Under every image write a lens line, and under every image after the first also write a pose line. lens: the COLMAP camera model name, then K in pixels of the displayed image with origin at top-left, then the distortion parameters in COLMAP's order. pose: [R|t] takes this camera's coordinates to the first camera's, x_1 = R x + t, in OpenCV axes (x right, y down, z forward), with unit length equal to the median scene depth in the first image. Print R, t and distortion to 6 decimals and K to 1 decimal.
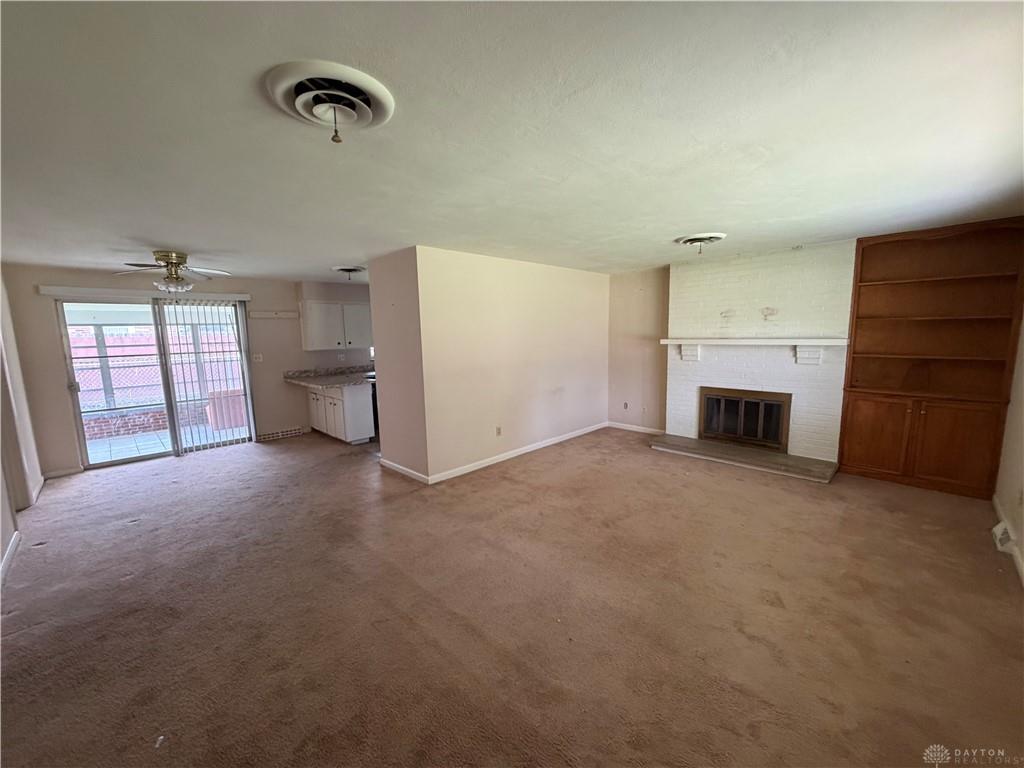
lens RADIAL K [[410.2, 0, 512.0], [0, 410.2, 384.0], [0, 0, 1]] dist [0.000059, -0.000020]
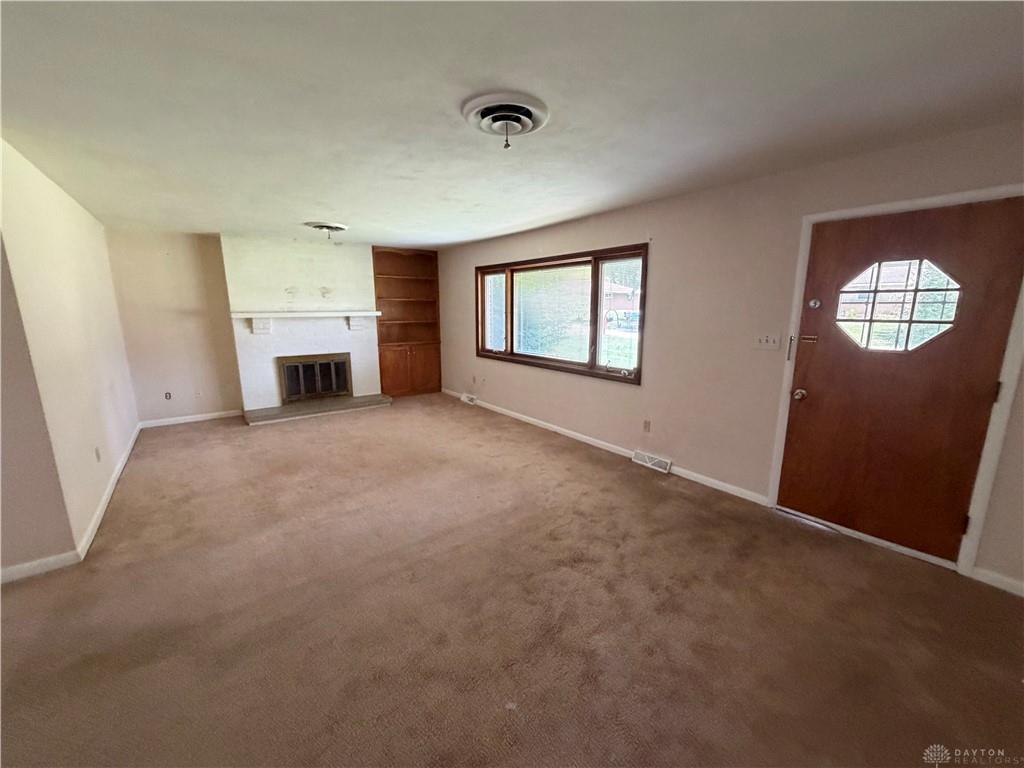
lens RADIAL K [[410.2, 0, 512.0], [0, 410.2, 384.0], [0, 0, 1]] dist [0.000059, -0.000020]
pose [[0.132623, -0.165935, 0.977178, -0.609718], [0.127185, 0.980585, 0.149252, -0.008064], [-0.982973, 0.104488, 0.151153, 0.277991]]
